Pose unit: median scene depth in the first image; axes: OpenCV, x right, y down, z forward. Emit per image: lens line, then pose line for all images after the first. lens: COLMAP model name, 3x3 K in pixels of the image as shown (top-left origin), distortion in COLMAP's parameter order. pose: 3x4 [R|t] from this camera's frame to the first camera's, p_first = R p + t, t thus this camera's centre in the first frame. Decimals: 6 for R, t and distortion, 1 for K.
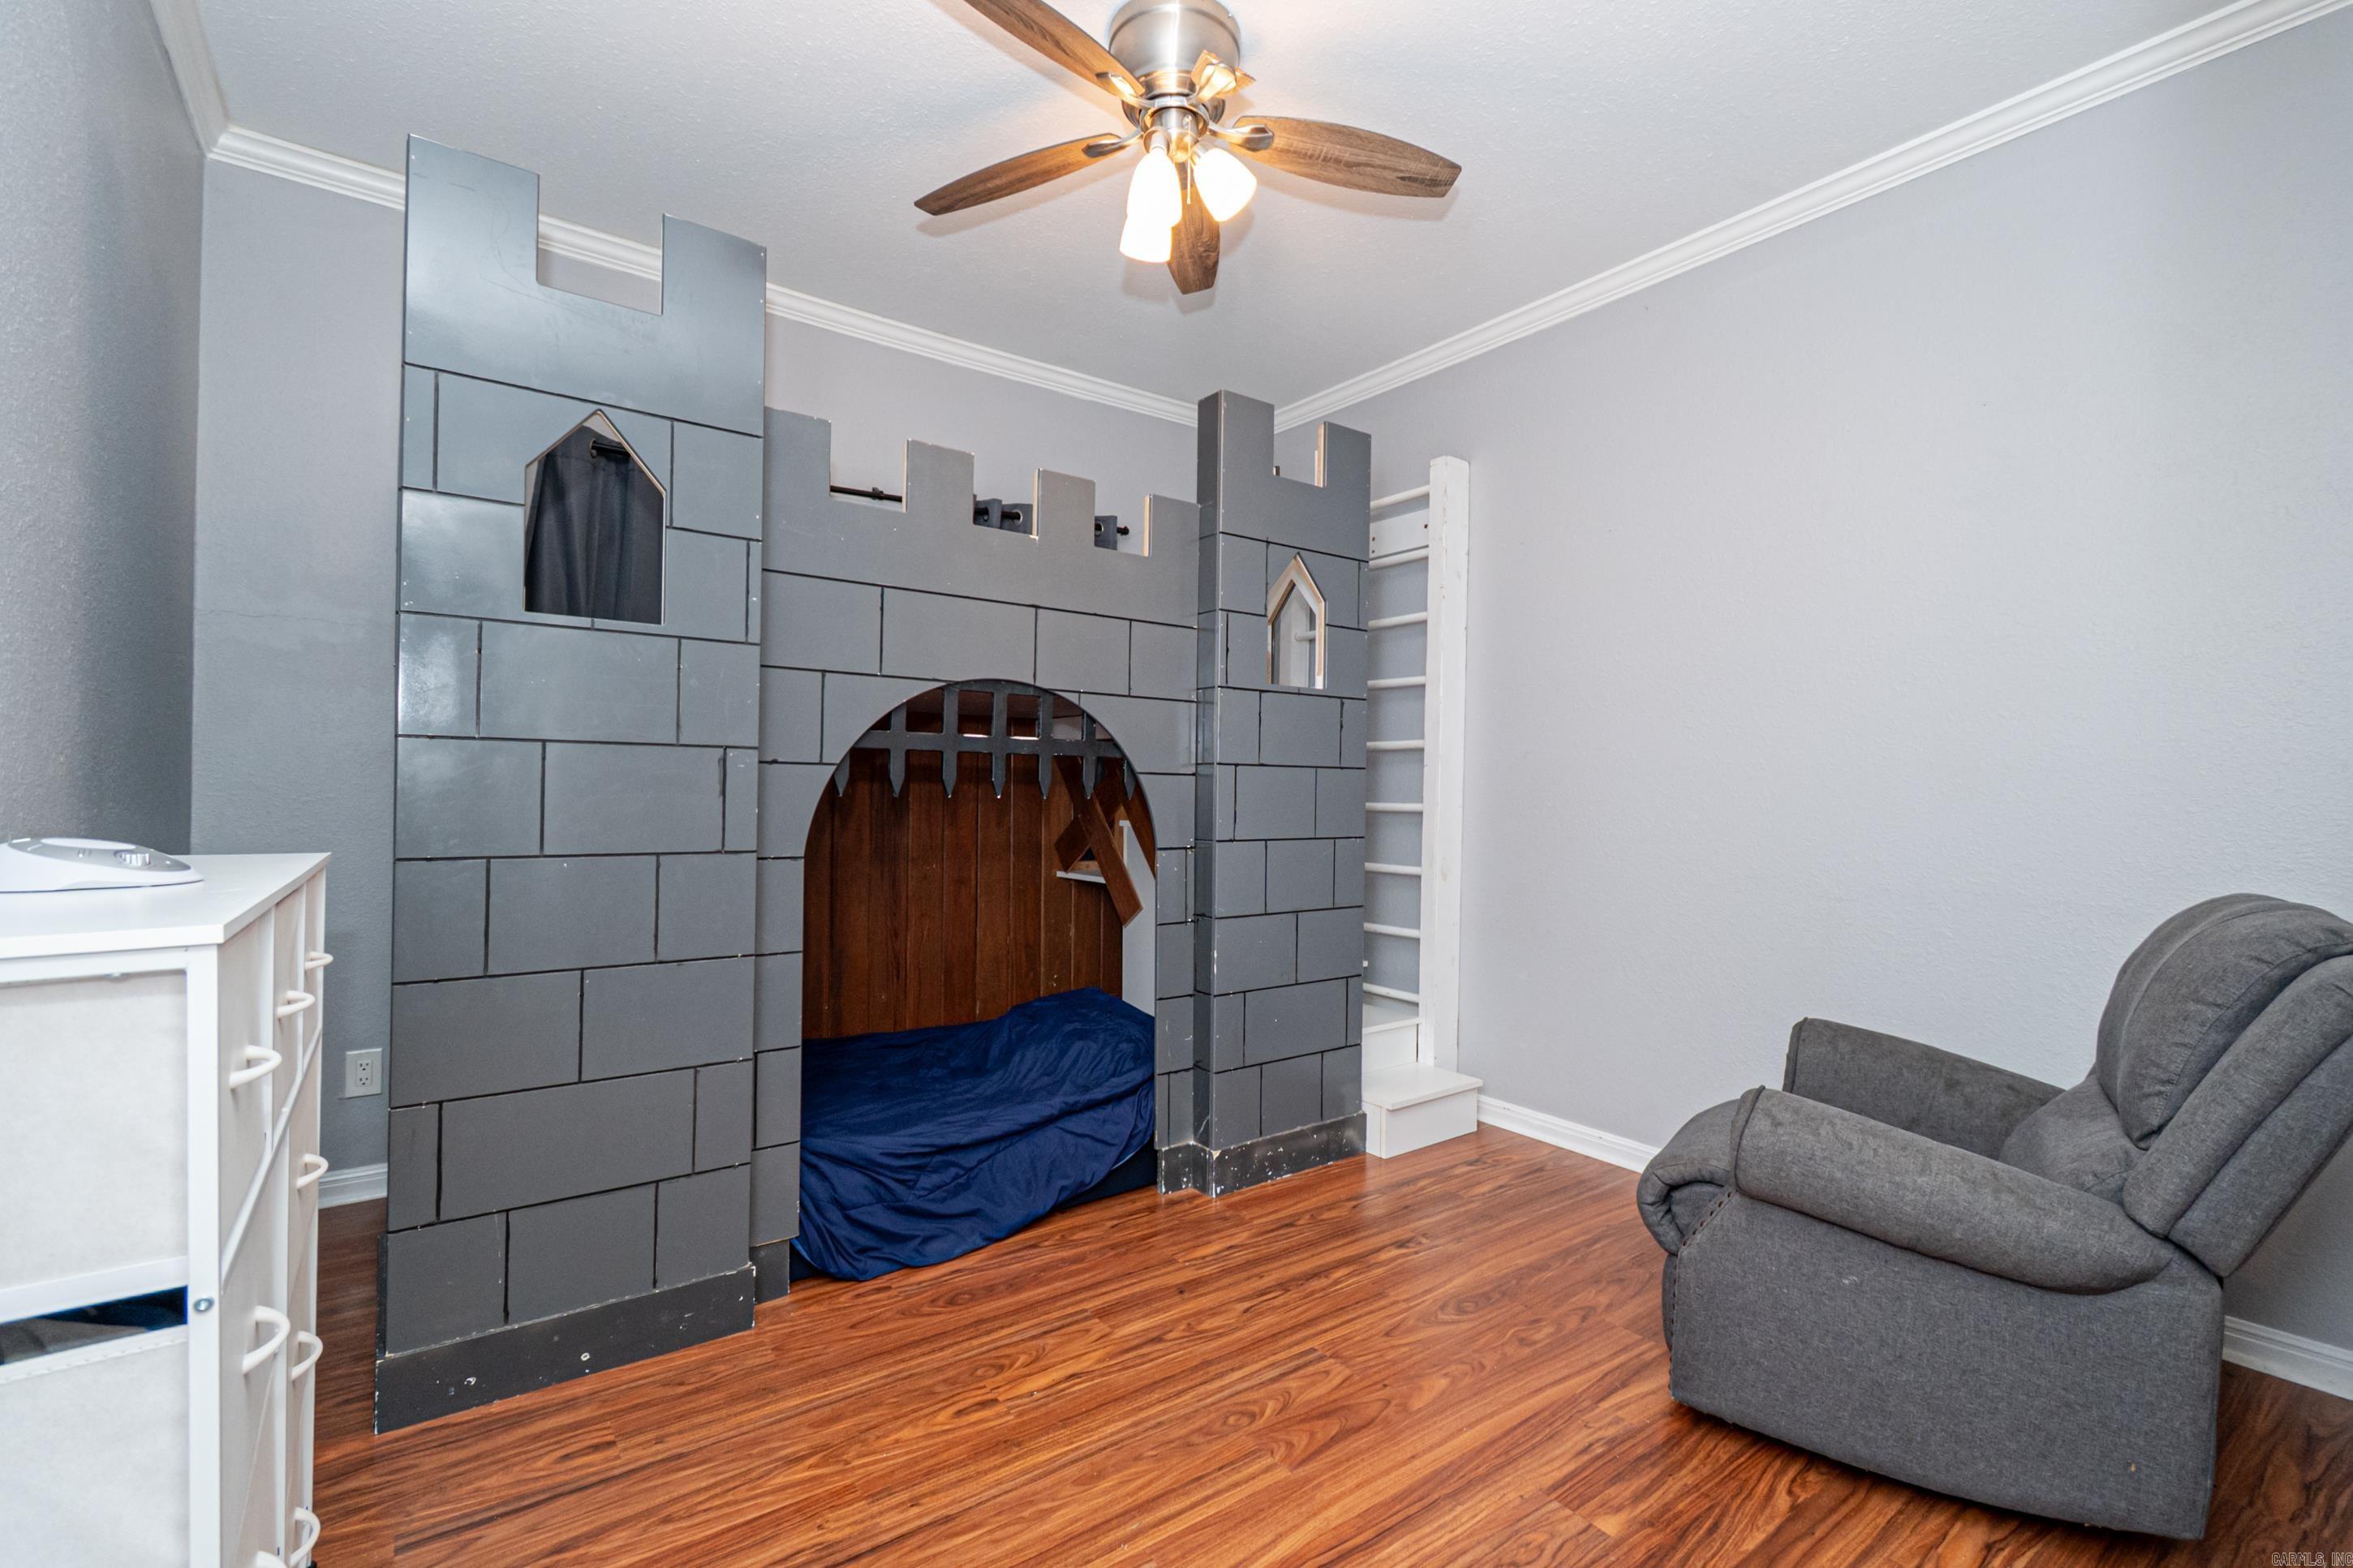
lens RADIAL K [[1052.4, 0, 1178.2], [0, 1052.4, 787.0], [0, 0, 1]] dist [0.004863, -0.001403]
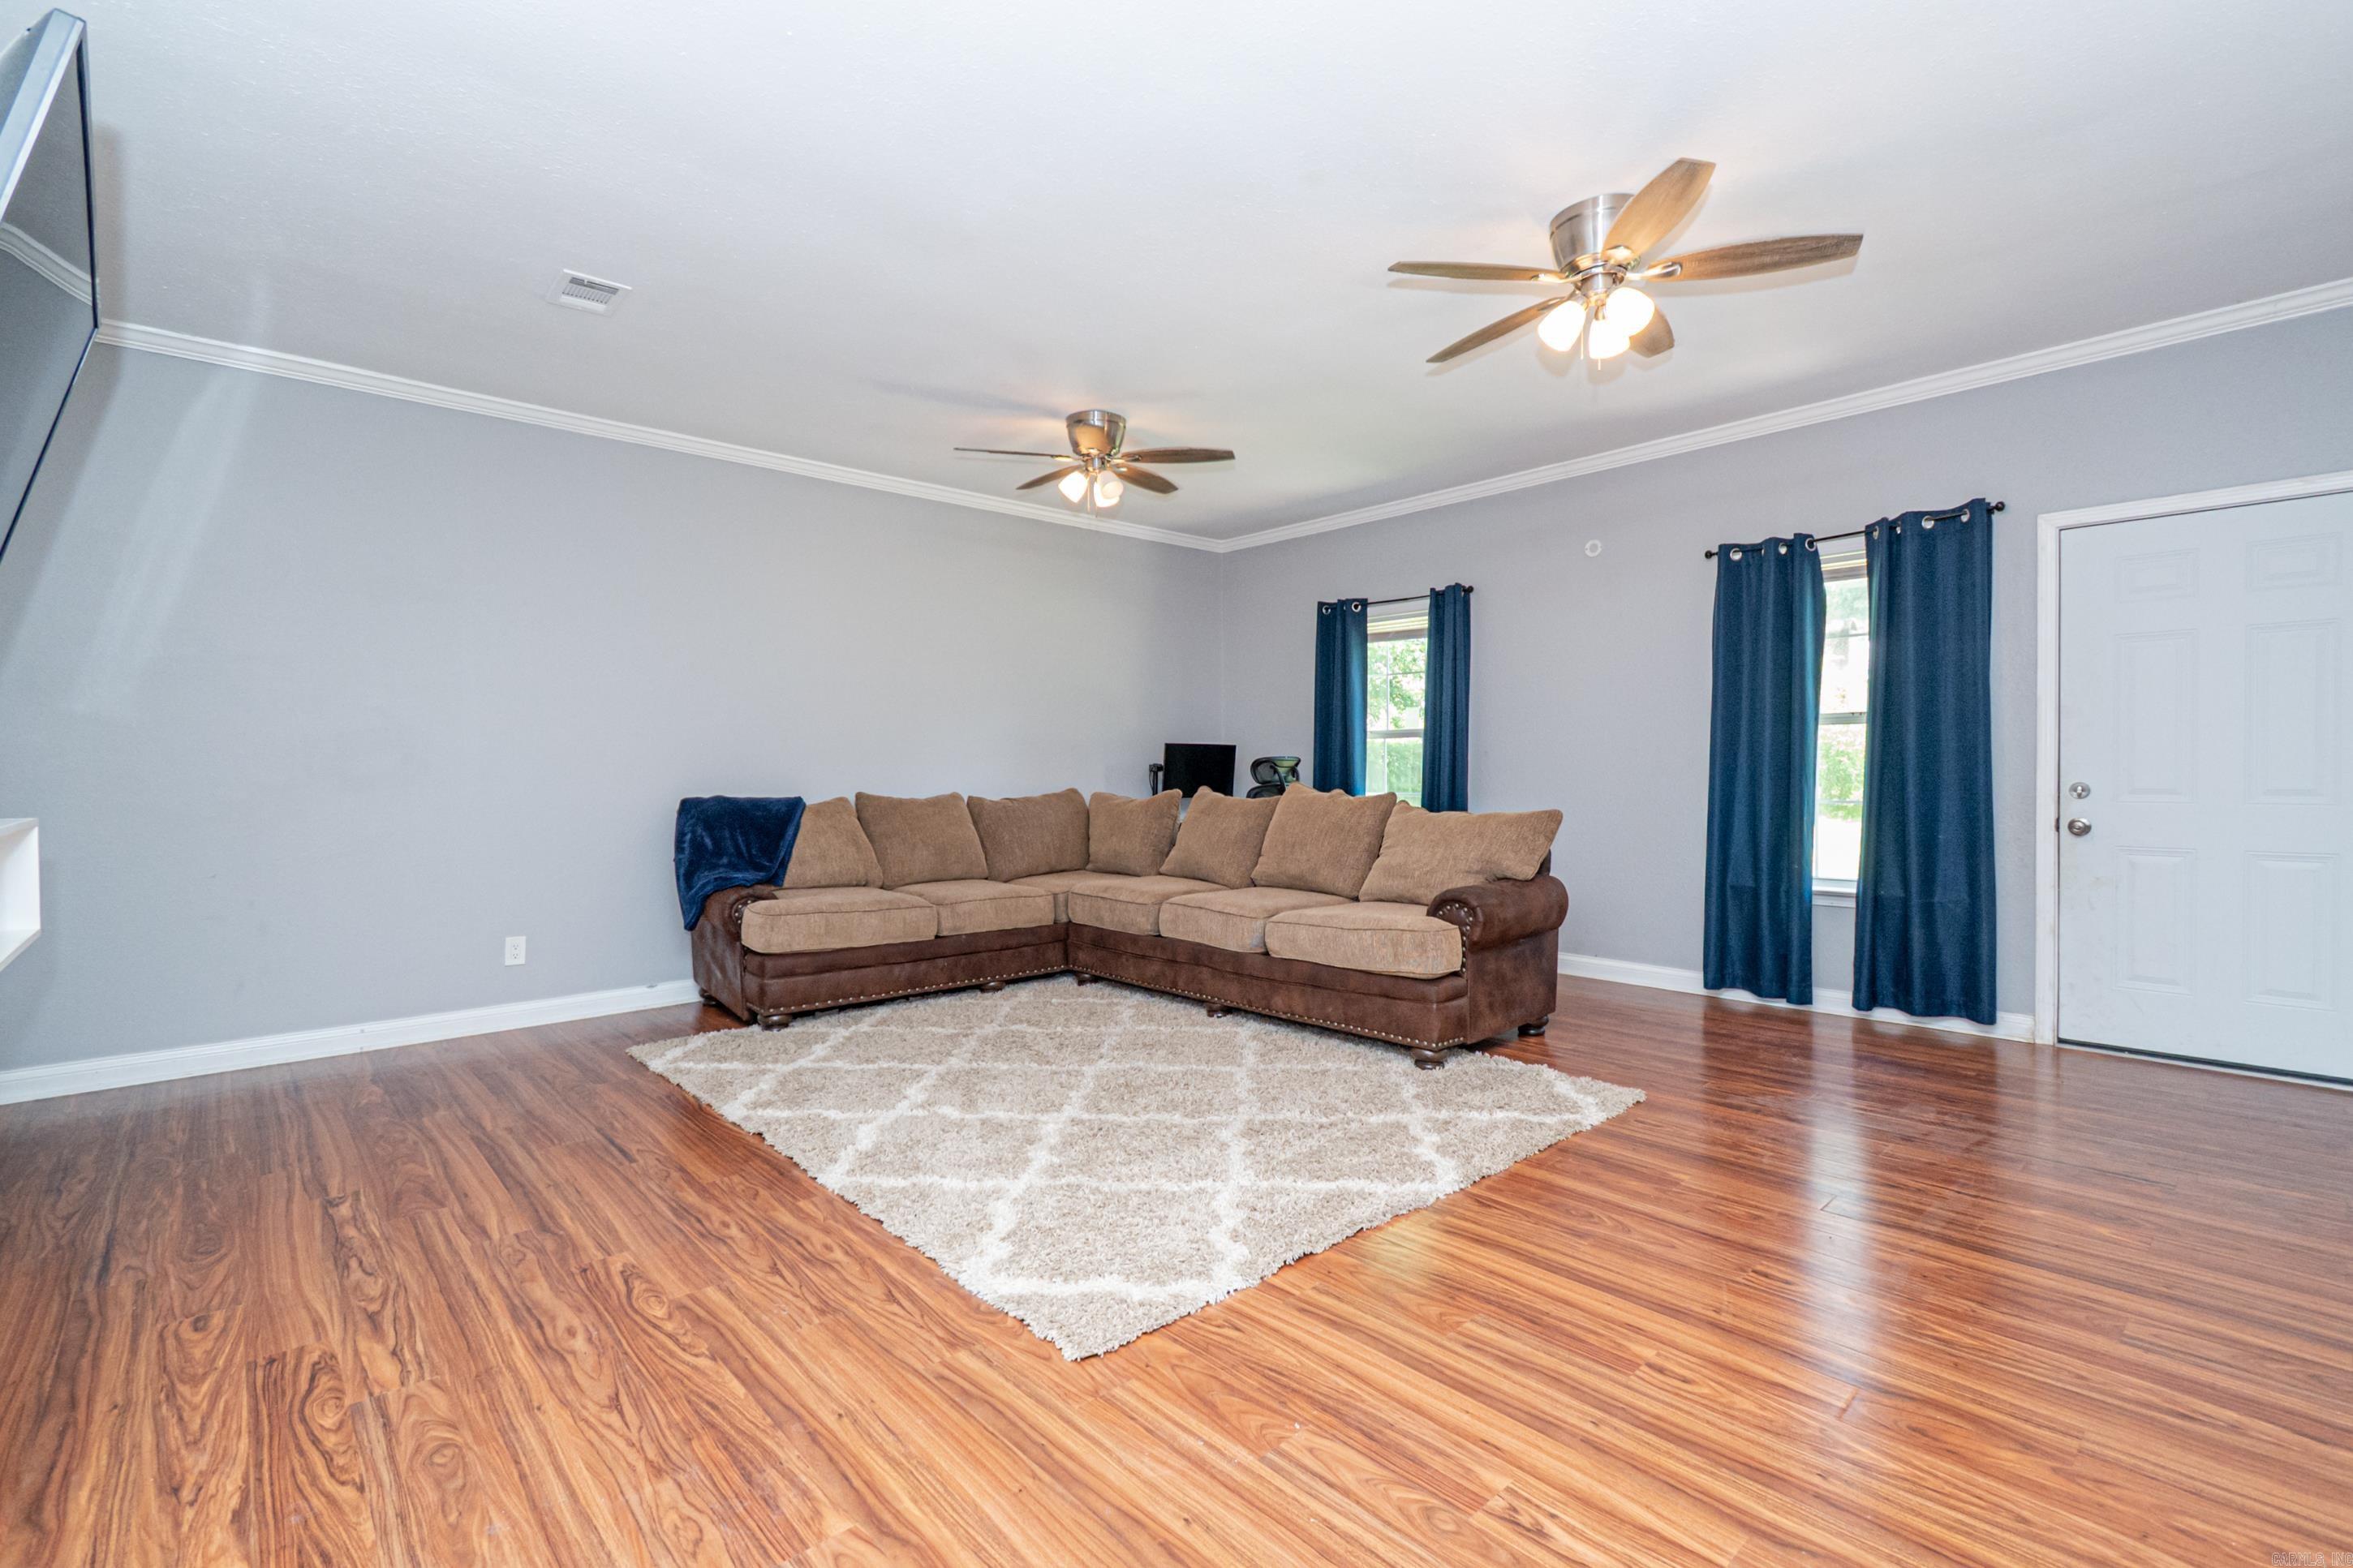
lens RADIAL K [[1052.4, 0, 1183.8], [0, 1052.4, 787.5], [0, 0, 1]] dist [0.004863, -0.001403]
pose [[-0.101795, -0.029259, 0.994375, -0.552695], [0.002710, 0.999556, 0.029689, -0.002667], [-0.994802, 0.005717, -0.101671, 0.761738]]
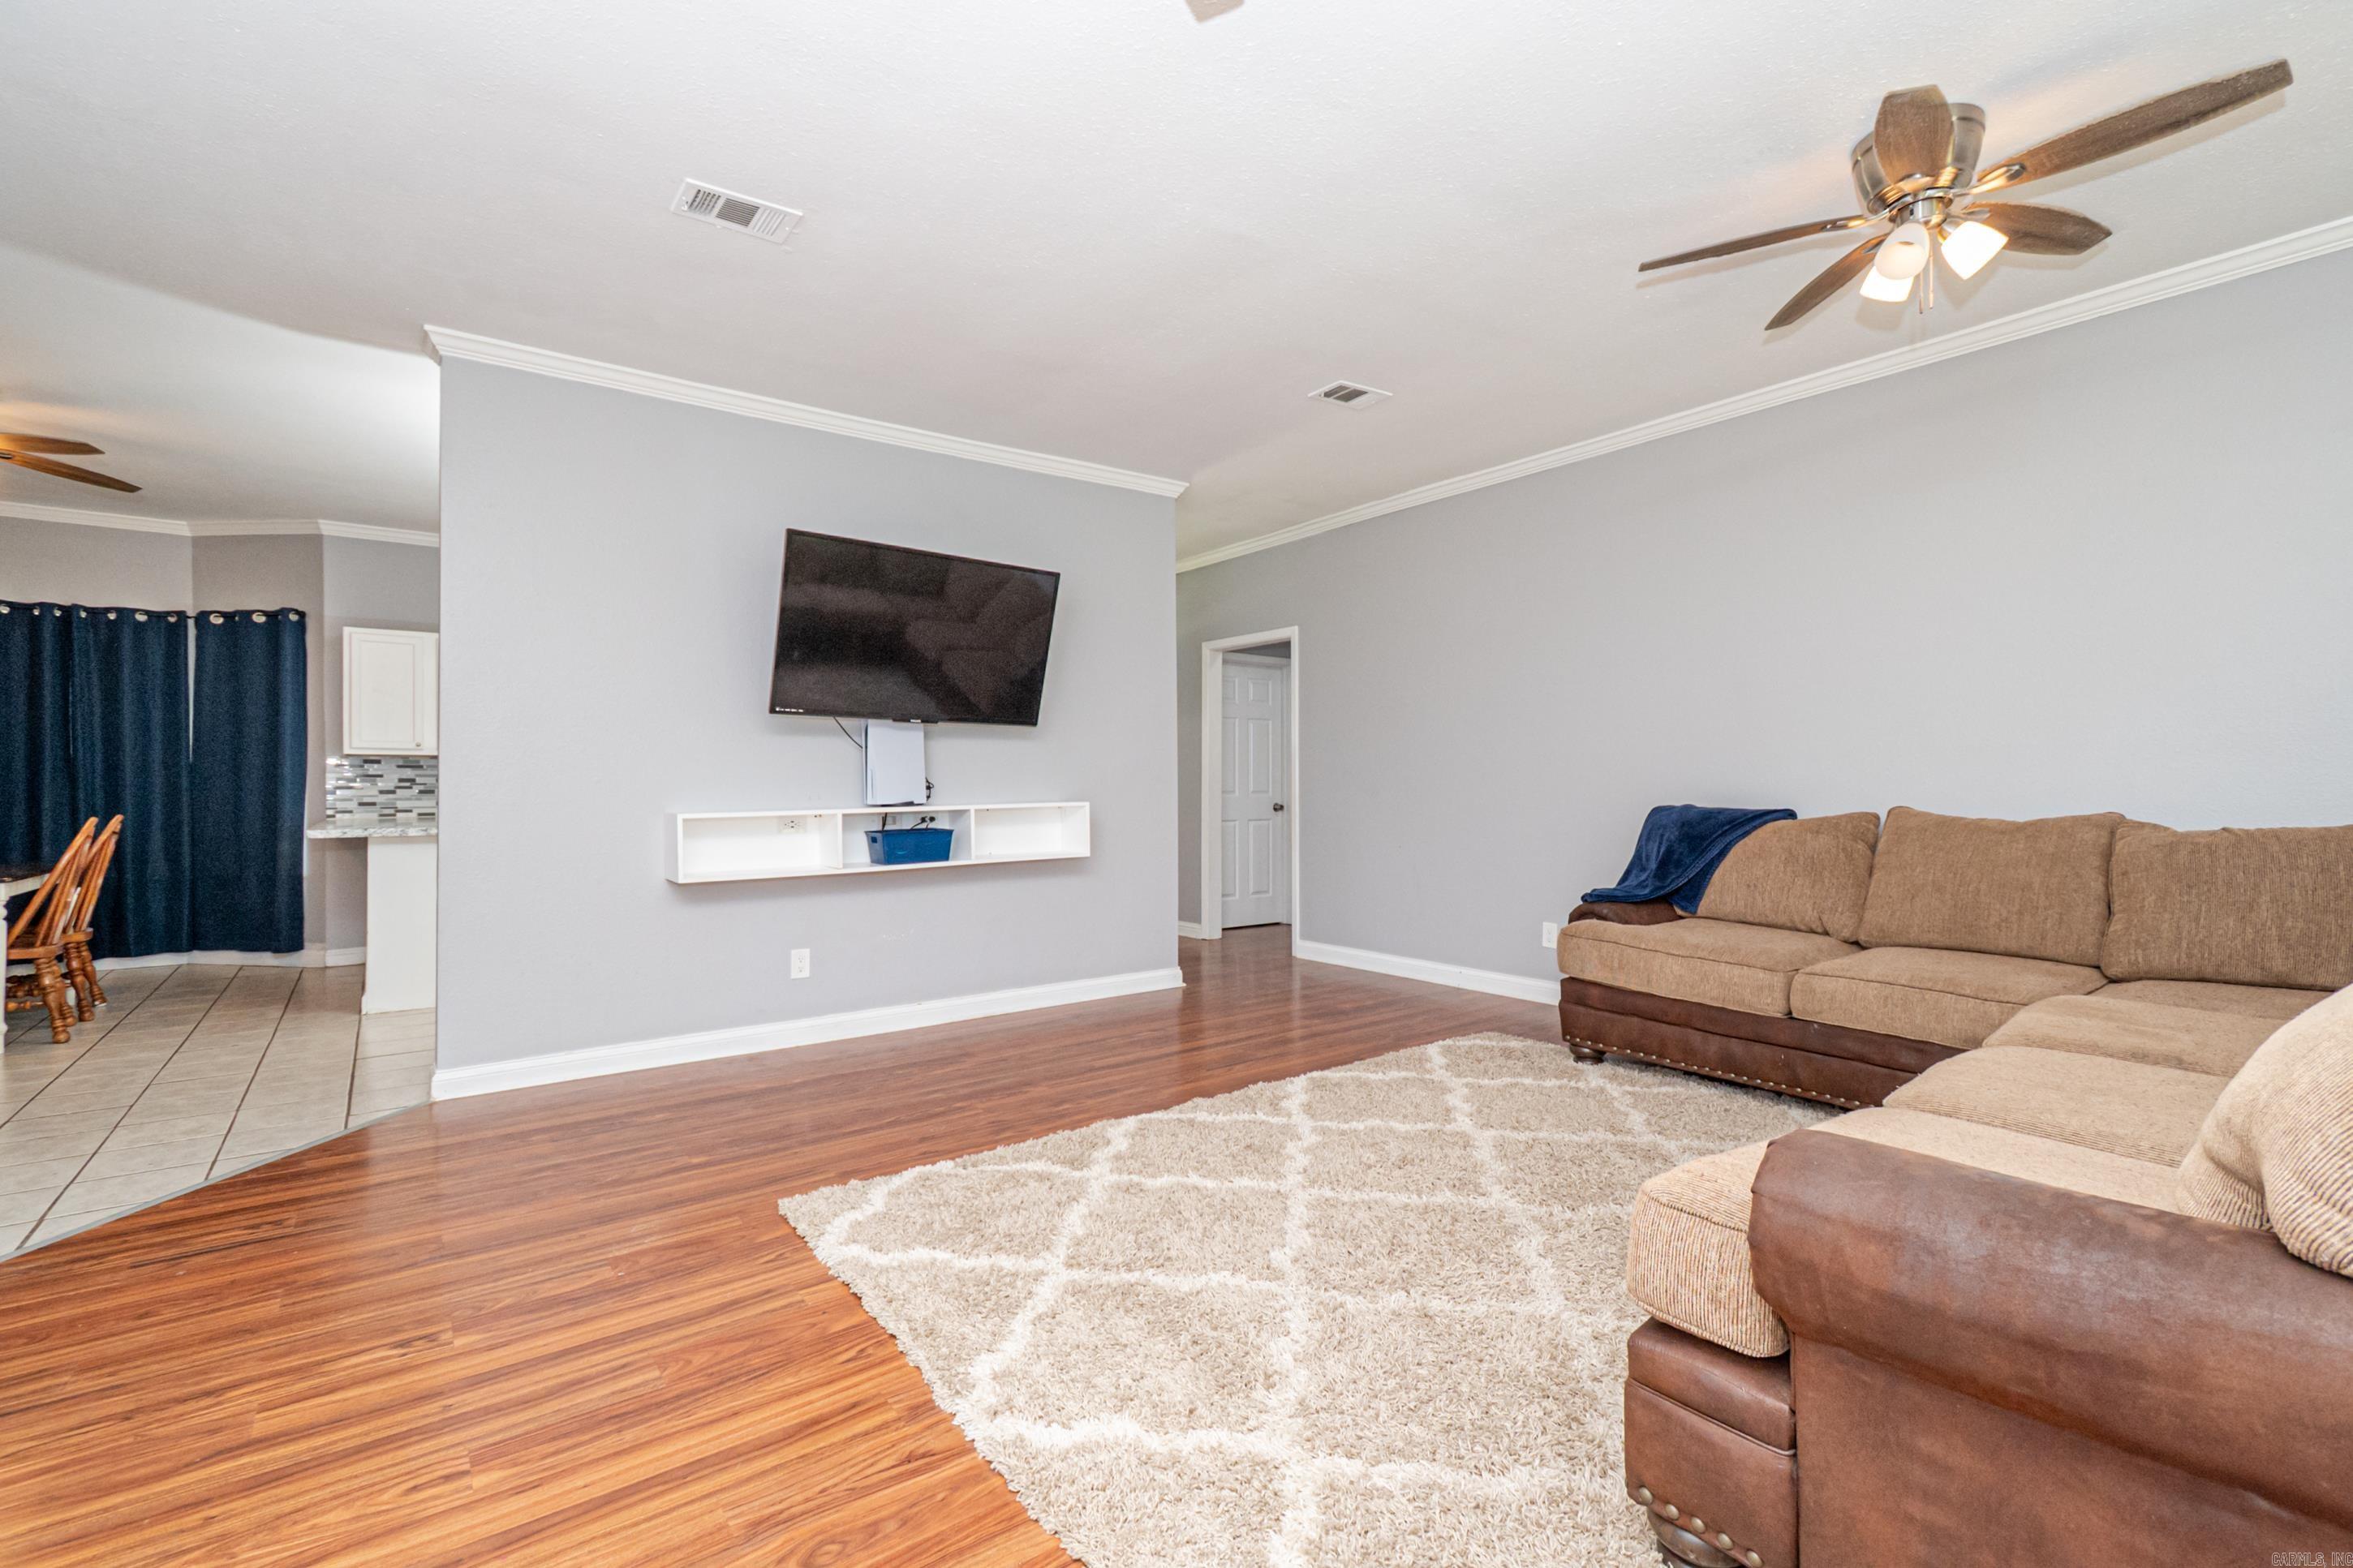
lens RADIAL K [[1052.4, 0, 1177.6], [0, 1052.4, 779.0], [0, 0, 1]] dist [0.004863, -0.001403]
pose [[0.999803, -0.019771, 0.001497, 4.991625], [0.019764, 0.999795, 0.004418, 0.026264], [-0.001584, -0.004387, 0.999989, -4.344121]]
